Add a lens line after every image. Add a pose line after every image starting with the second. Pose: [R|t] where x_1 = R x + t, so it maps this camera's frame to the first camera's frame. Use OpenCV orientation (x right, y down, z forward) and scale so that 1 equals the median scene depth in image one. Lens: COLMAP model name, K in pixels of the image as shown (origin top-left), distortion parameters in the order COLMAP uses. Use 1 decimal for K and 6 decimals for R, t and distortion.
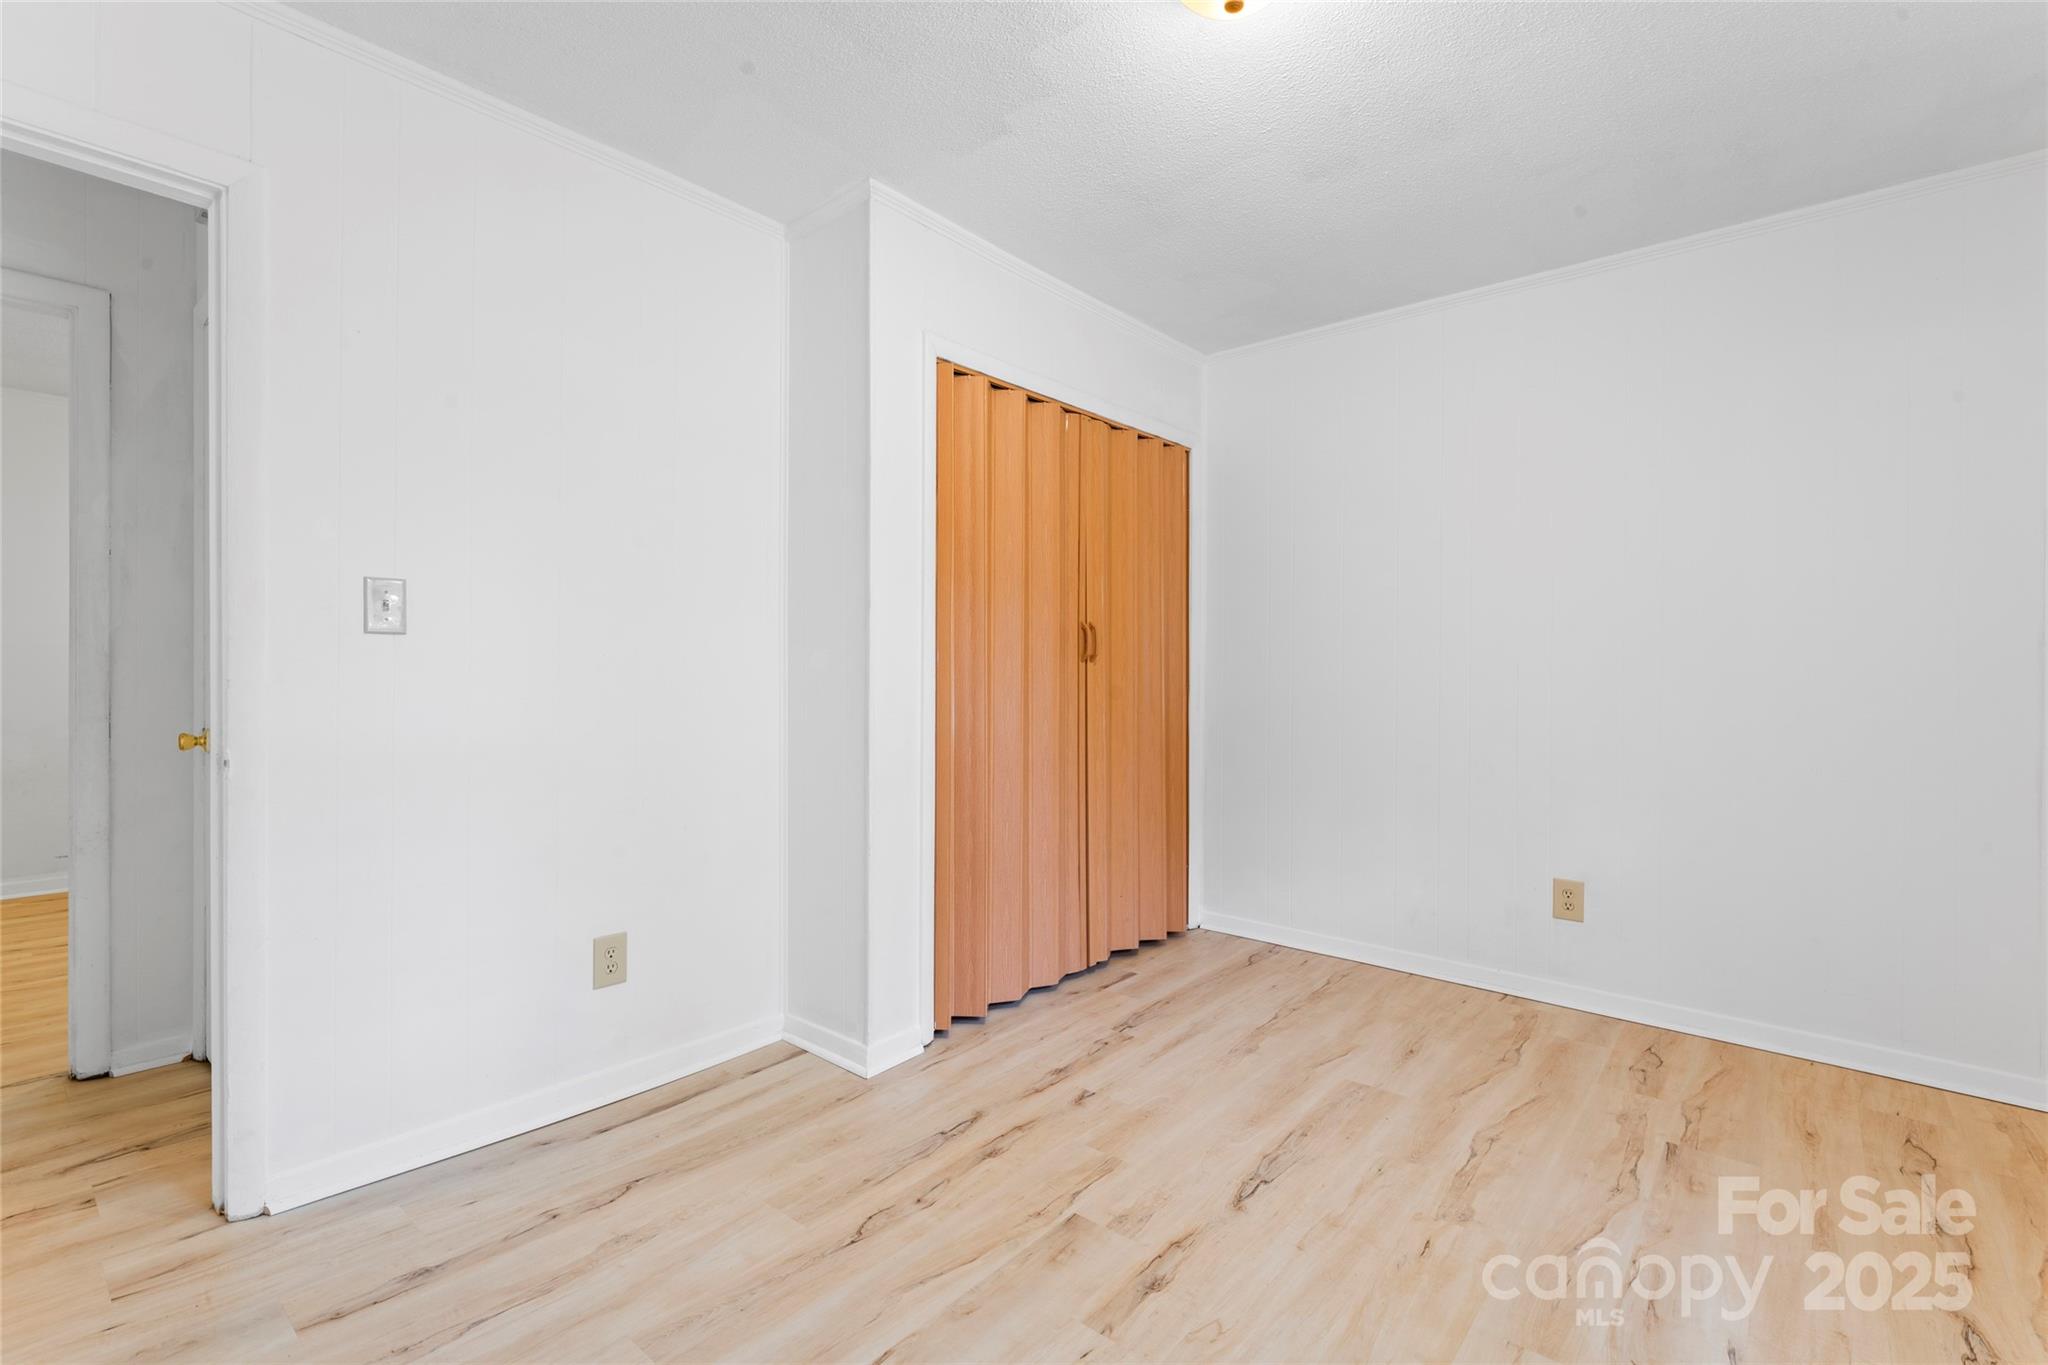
lens RADIAL K [[915.3, 0, 1032.5], [0, 915.3, 681.1], [0, 0, 1]] dist [-0.003414, 0.000096]
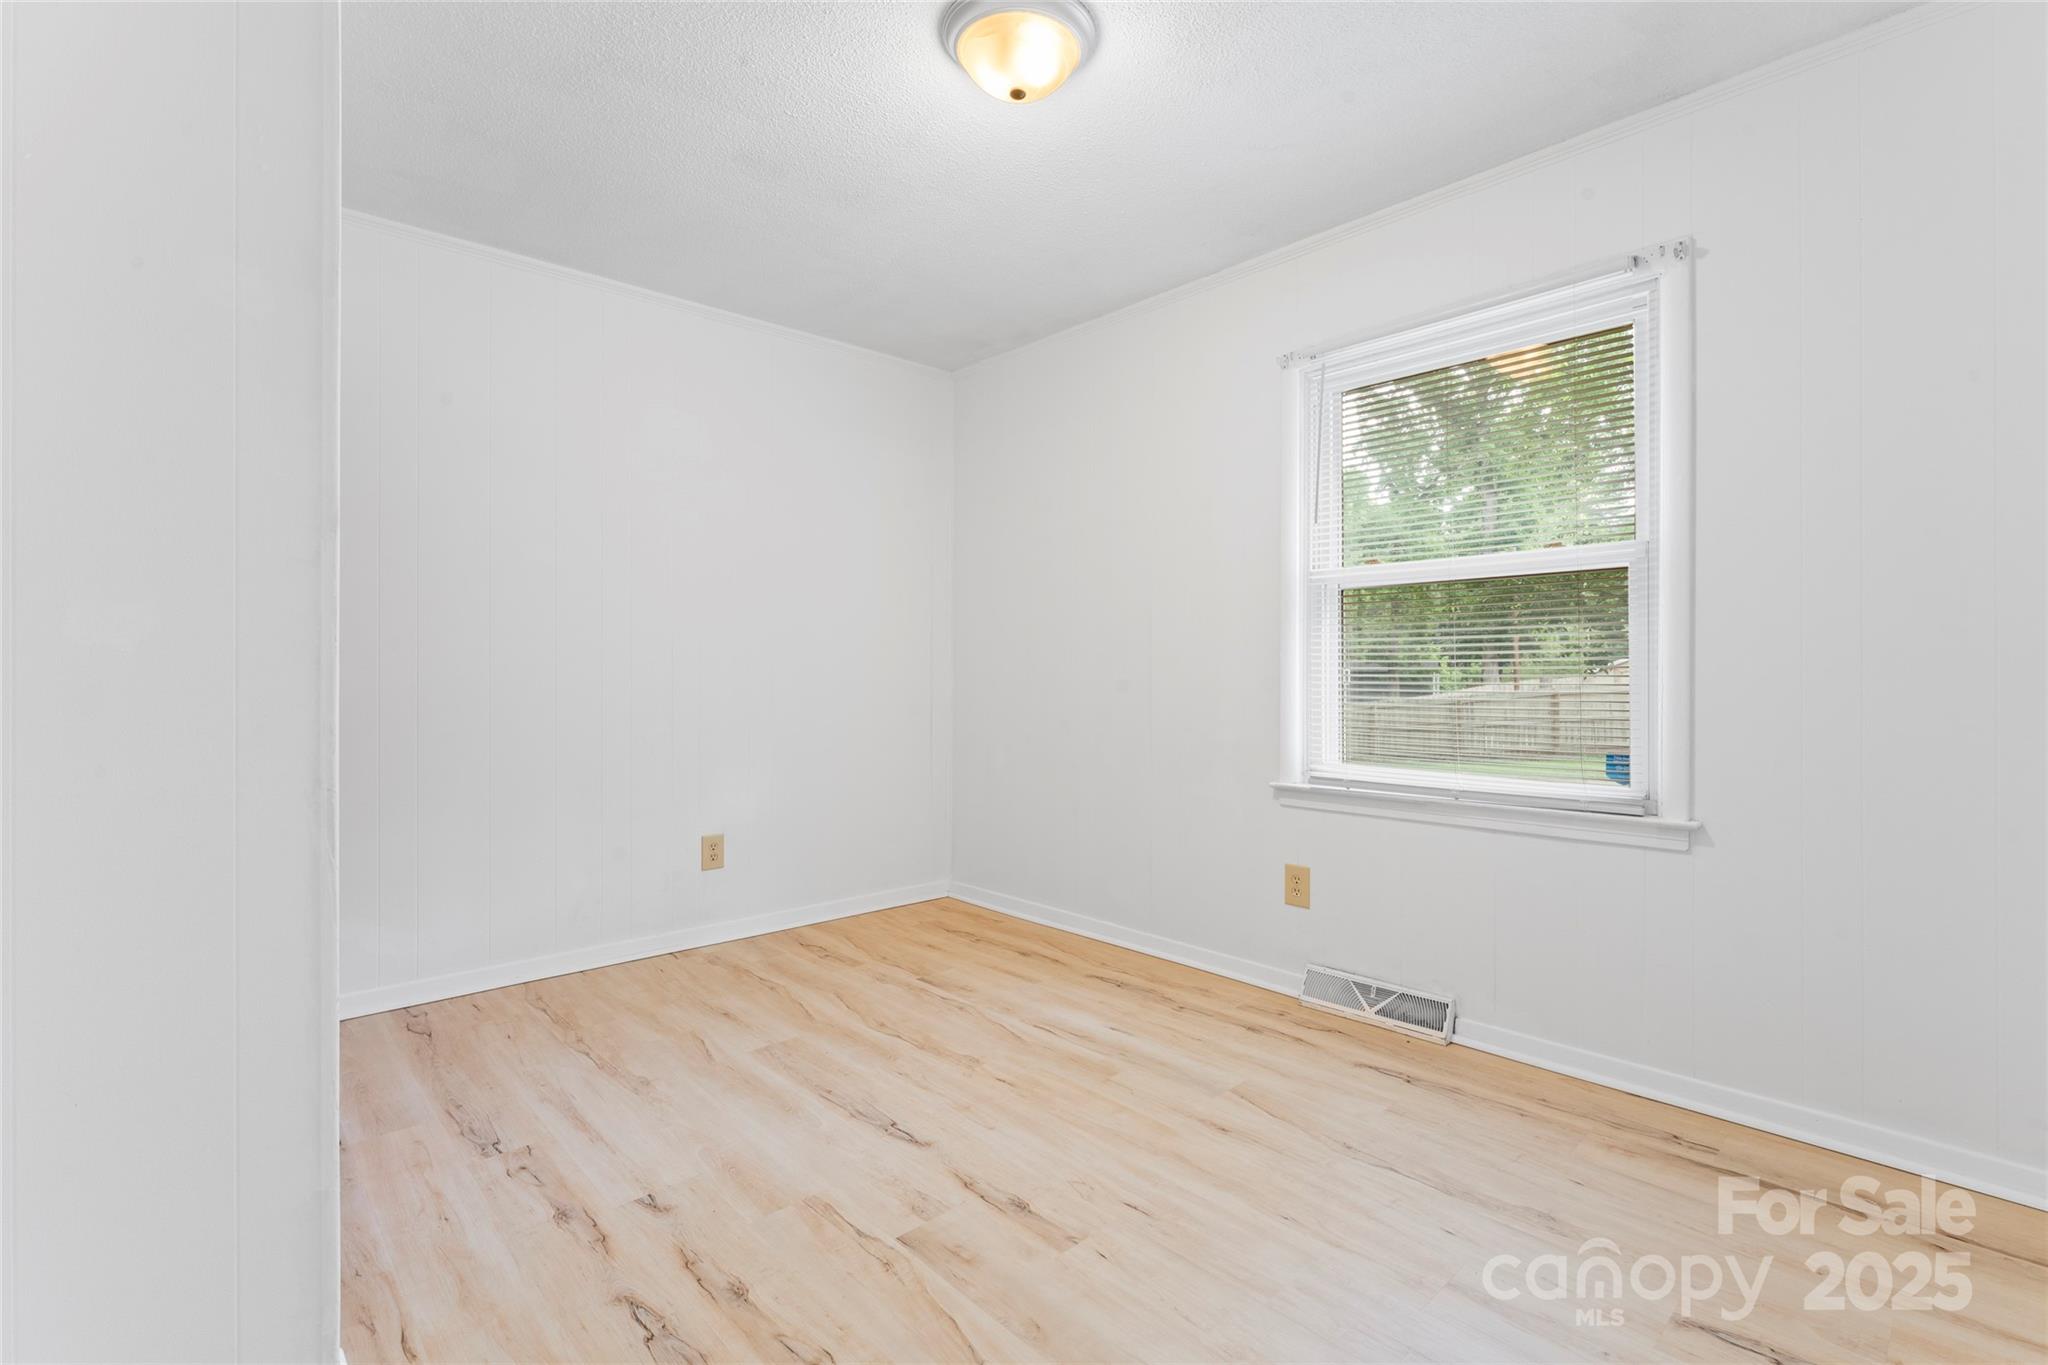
lens RADIAL K [[915.3, 0, 1029.5], [0, 915.3, 665.8], [0, 0, 1]] dist [-0.003414, 0.000096]
pose [[0.128069, -0.009883, 0.991716, -0.641902], [0.008084, 0.999928, 0.008921, -0.006158], [-0.991732, 0.006875, 0.128140, 0.557679]]
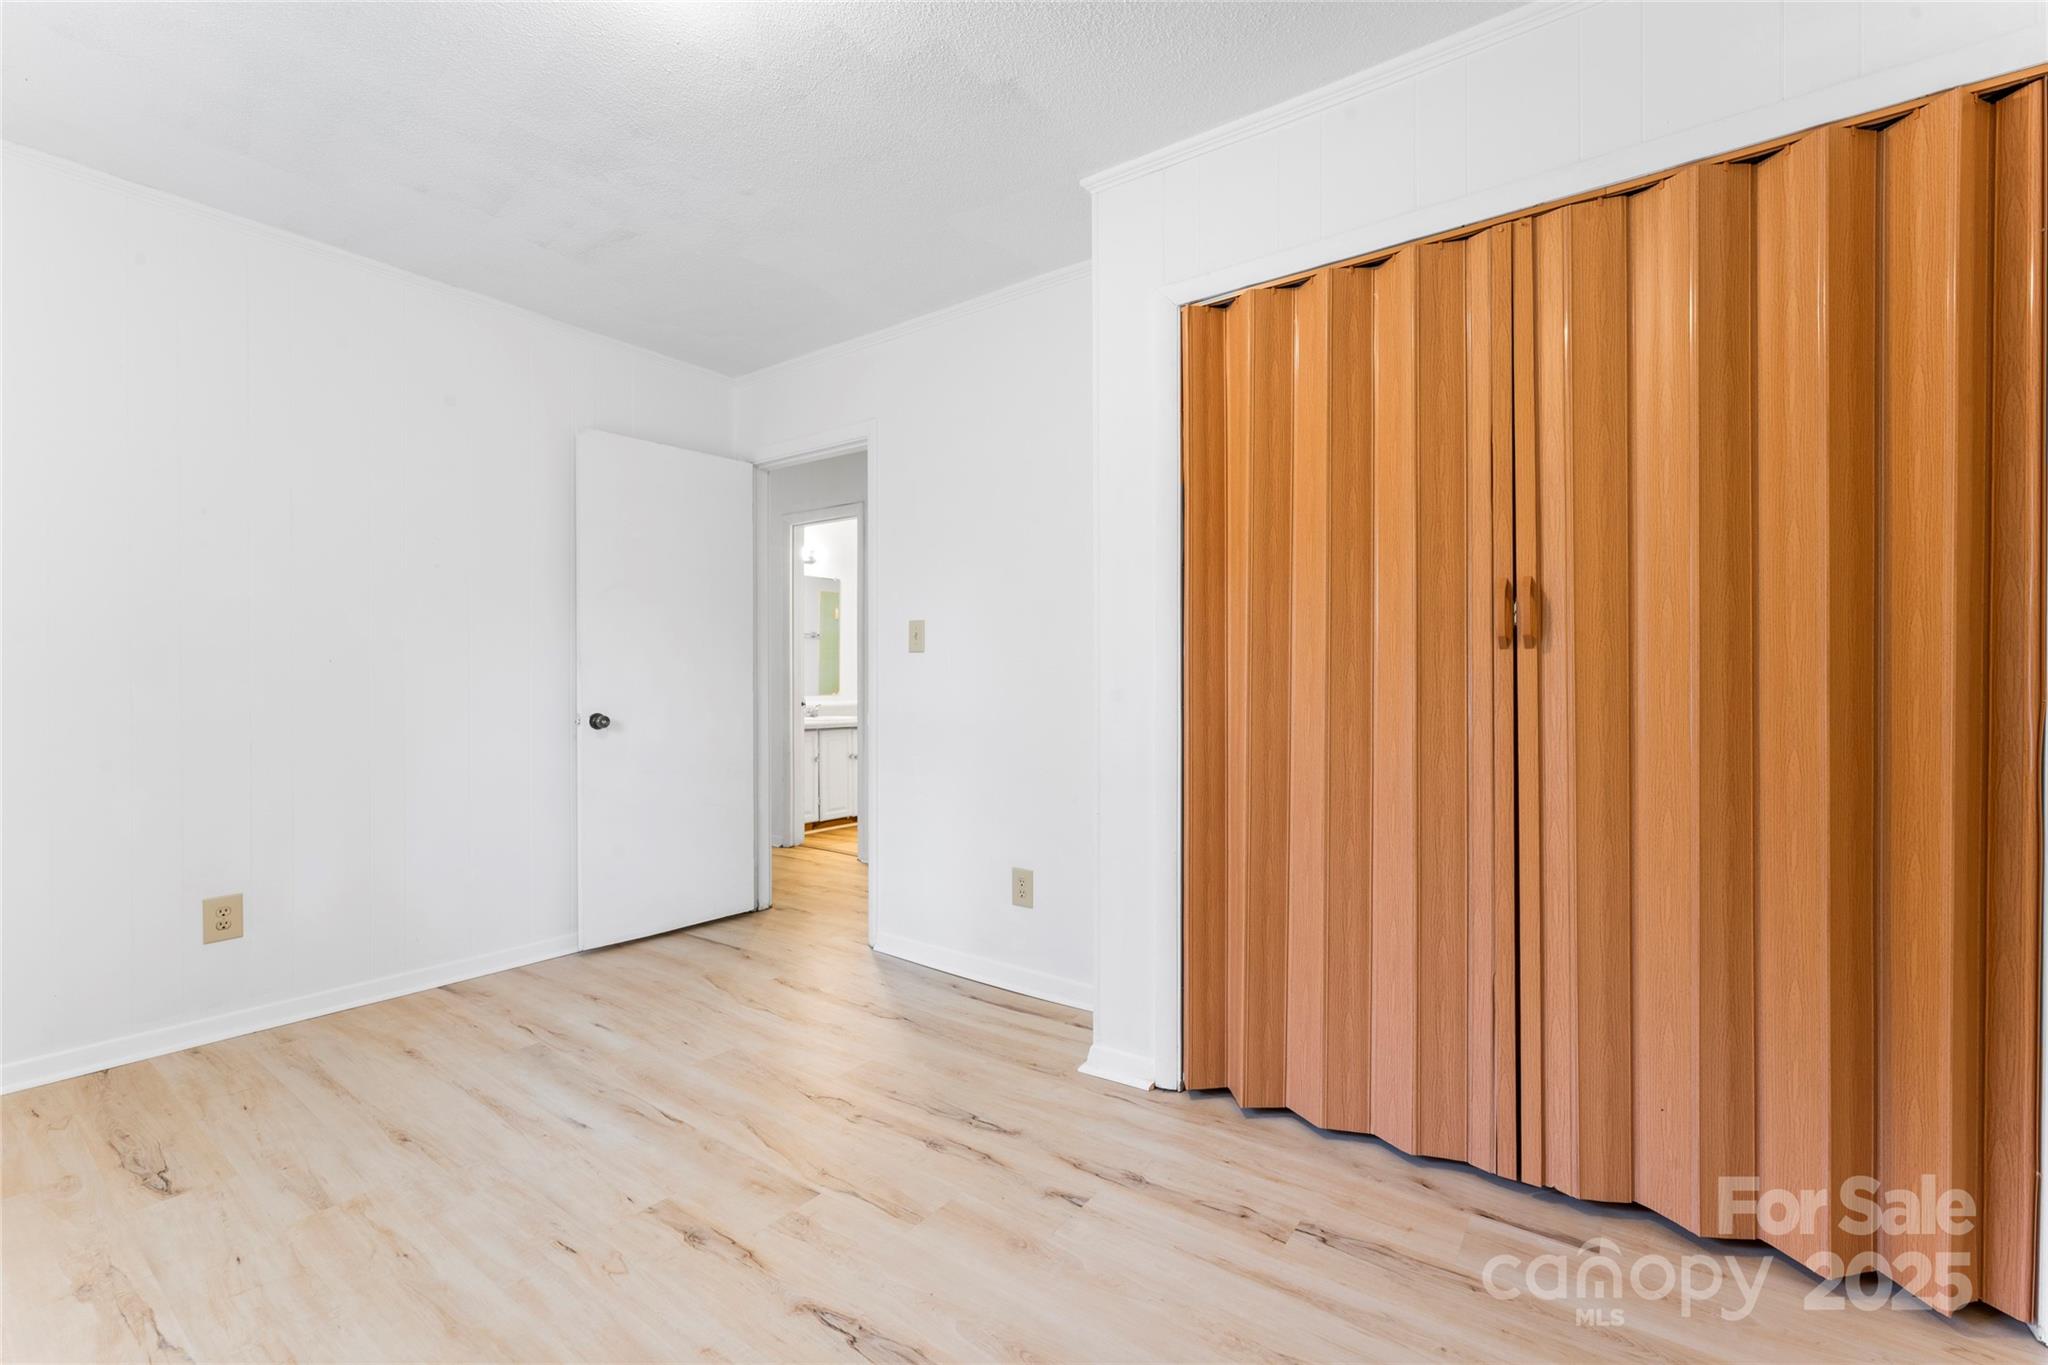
lens RADIAL K [[891.8, 0, 1029.8], [0, 891.8, 684.2], [0, 0, 1]] dist [-0.002225, -0.000029]
pose [[0.064127, 0.007431, -0.997914, 0.798722], [-0.004990, 0.999962, 0.007125, -0.001393], [0.997929, 0.004522, 0.064162, 0.879115]]
